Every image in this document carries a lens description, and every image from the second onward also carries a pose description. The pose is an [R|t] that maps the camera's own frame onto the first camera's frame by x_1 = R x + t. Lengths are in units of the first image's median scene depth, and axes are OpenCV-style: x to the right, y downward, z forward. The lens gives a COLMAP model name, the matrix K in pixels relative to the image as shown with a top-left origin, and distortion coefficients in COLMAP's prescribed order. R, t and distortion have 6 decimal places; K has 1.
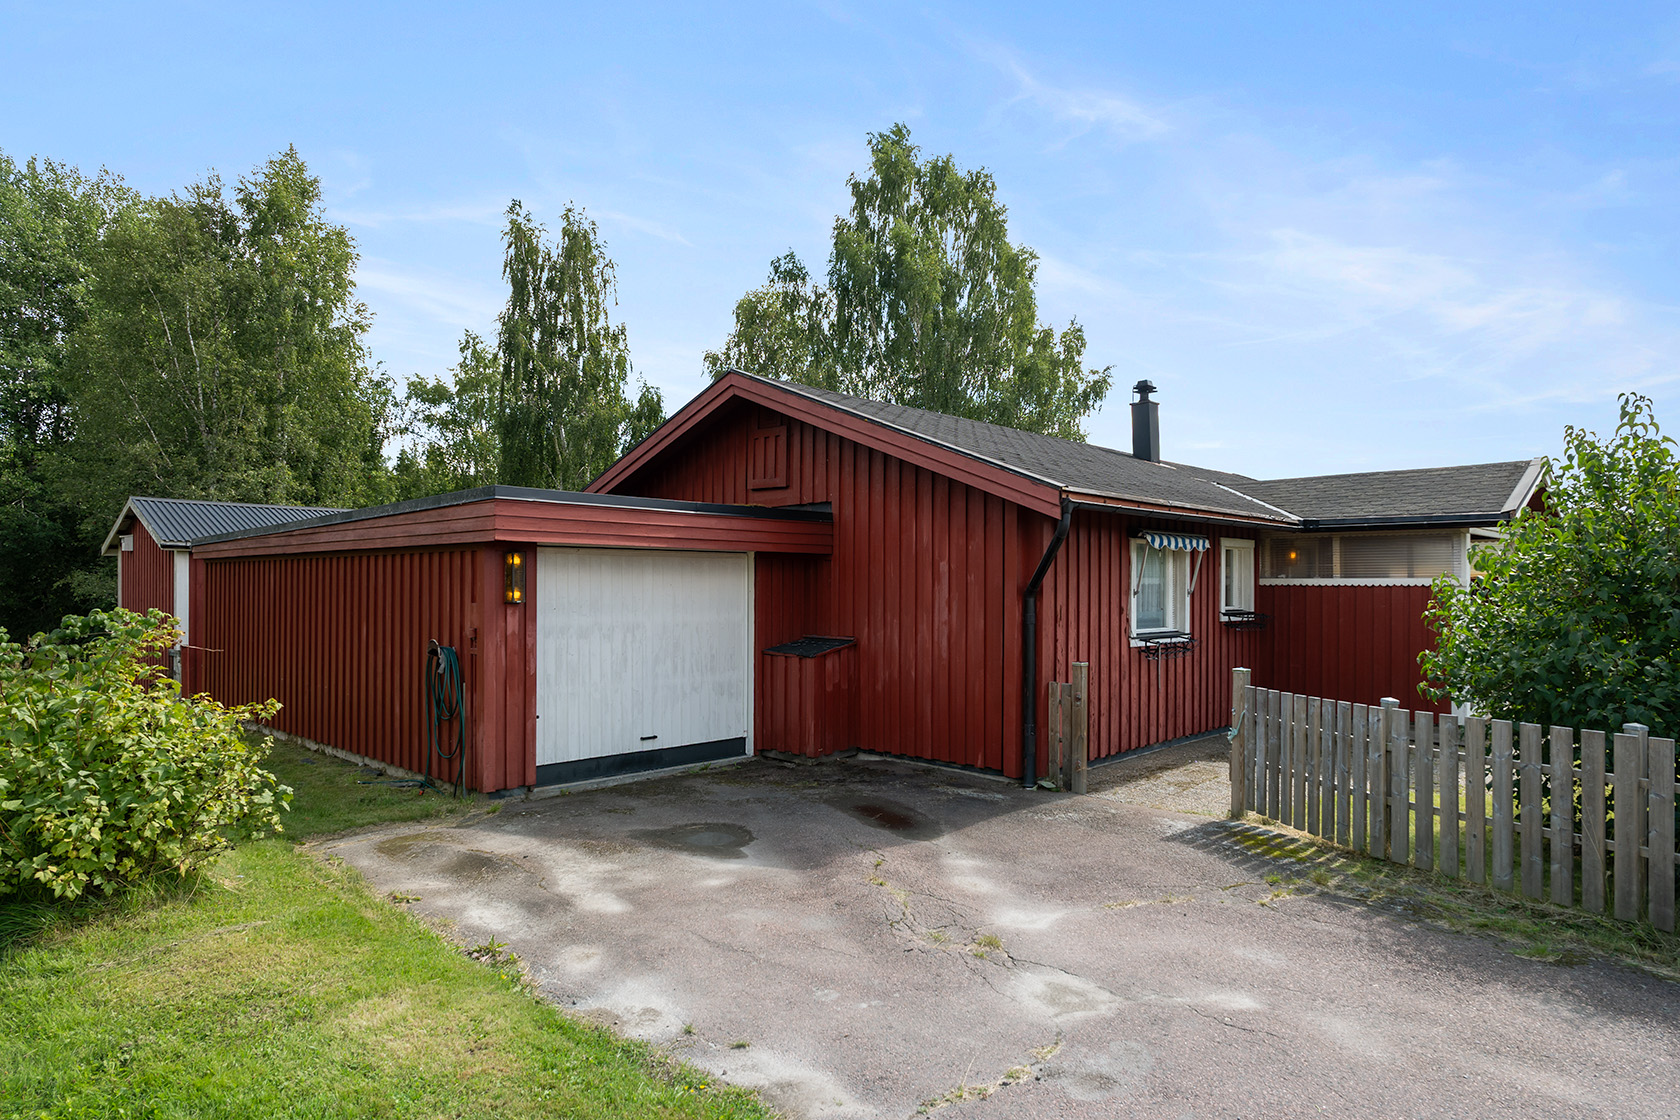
lens RADIAL K [[976.6, 0, 840.0], [0, 976.6, 560.0], [0, 0, 1]] dist [-0.000208, 0.001307]
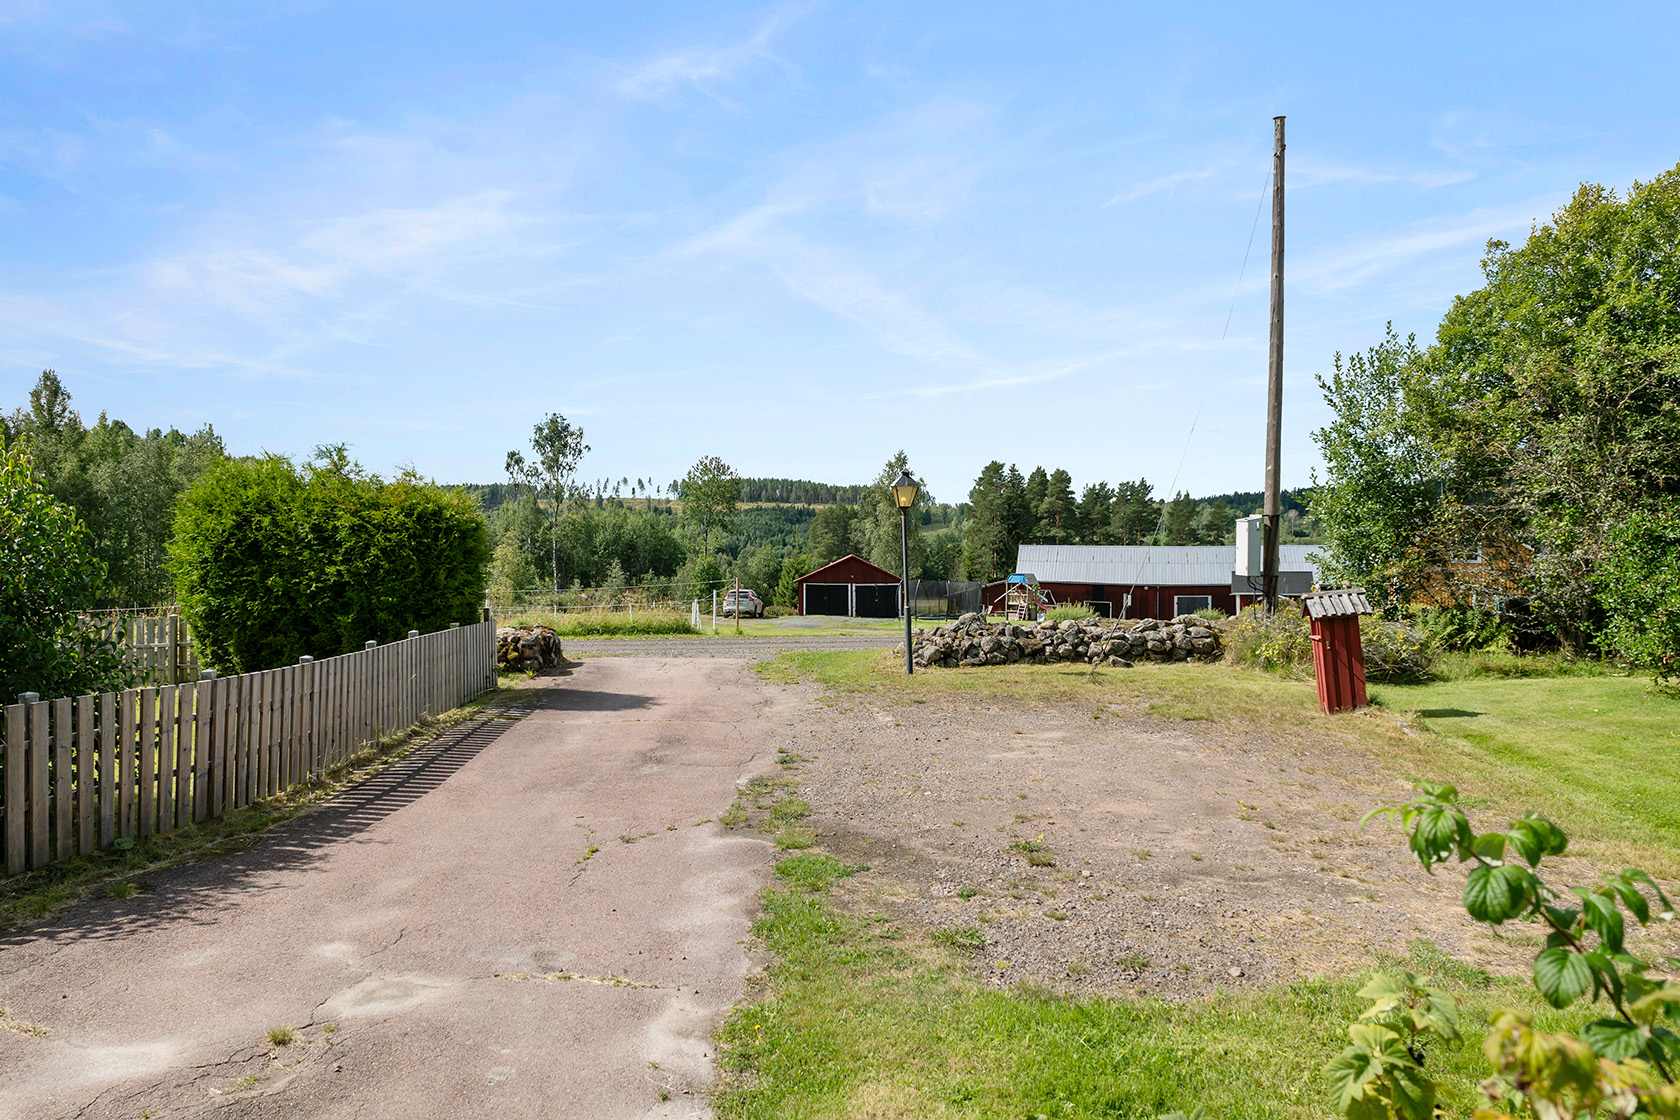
lens RADIAL K [[1184.6, 0, 840.0], [0, 1184.6, 560.0], [0, 0, 1]] dist [0.000585, 0.001128]
pose [[-0.705984, -0.006337, 0.708200, -0.451337], [-0.022948, 0.999640, -0.013931, 0.005797], [-0.707856, -0.026087, -0.705875, 0.733326]]
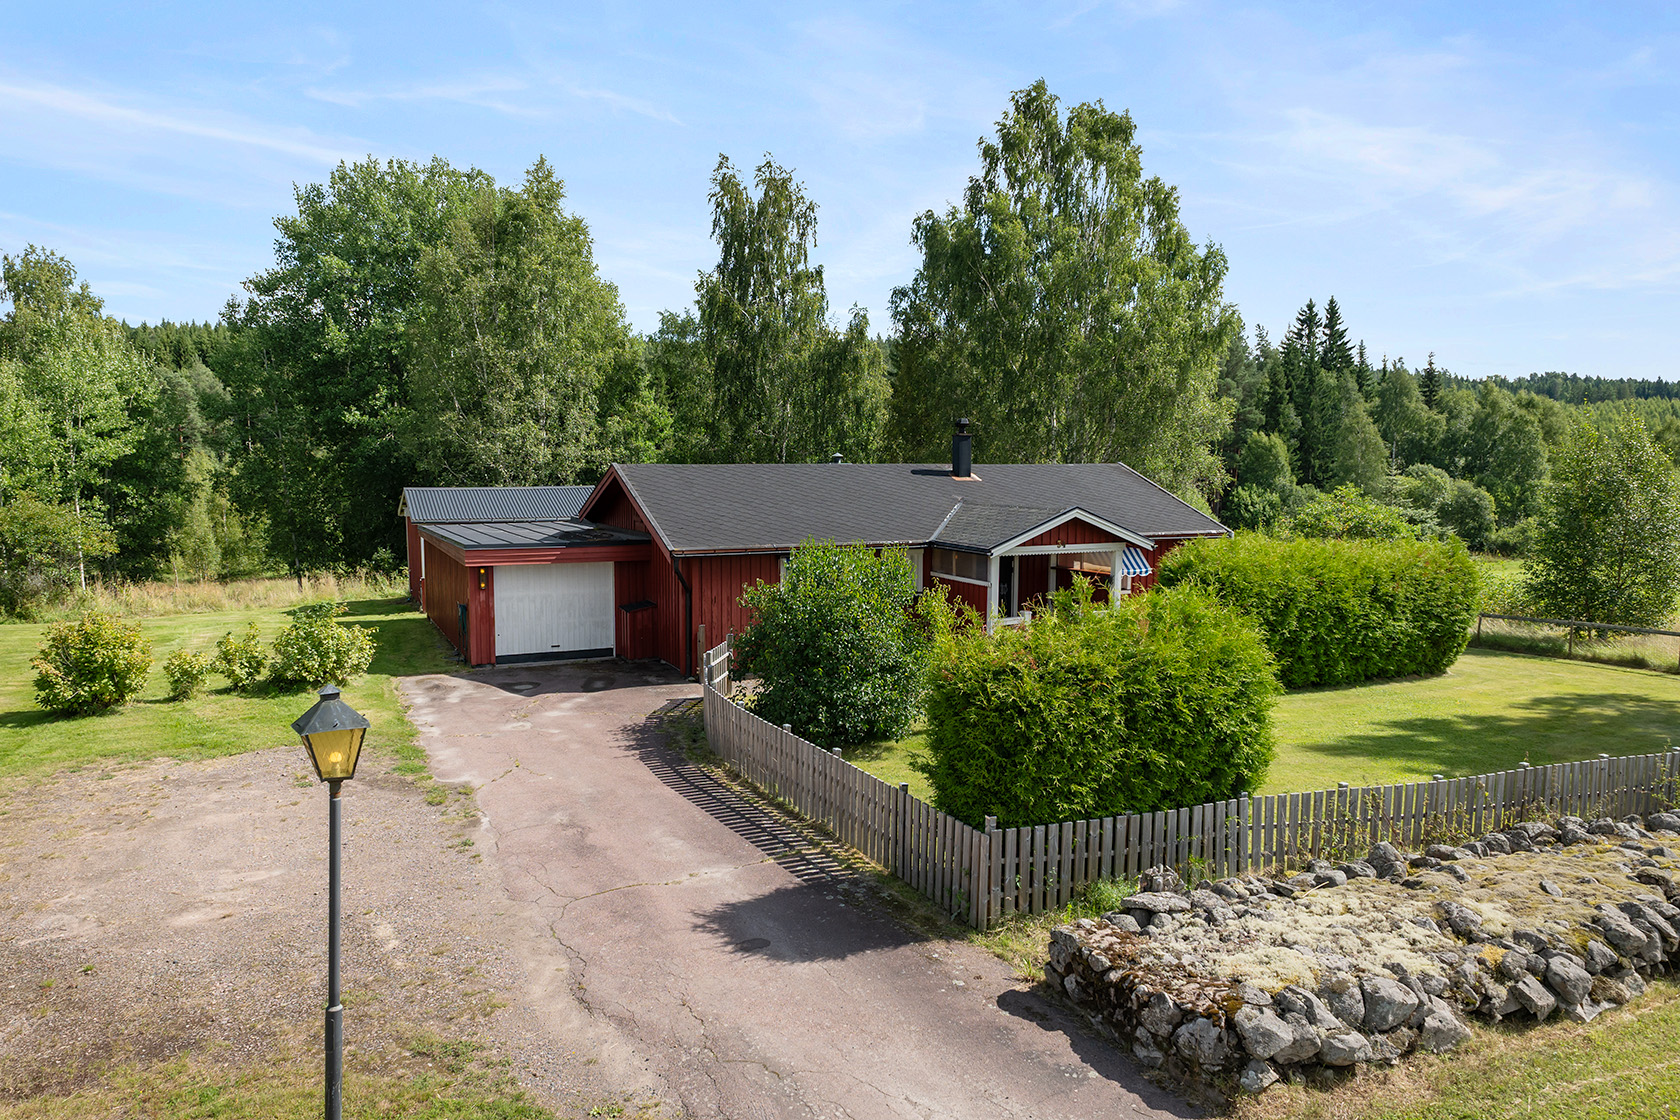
lens RADIAL K [[1147.9, 0, 840.0], [0, 1147.9, 560.0], [0, 0, 1]] dist [-0.002904, -0.000698]
pose [[0.935805, 0.035729, -0.350702, 1.374669], [0.006250, 0.993013, 0.117843, -0.328140], [0.352462, -0.112470, 0.929043, -1.216240]]
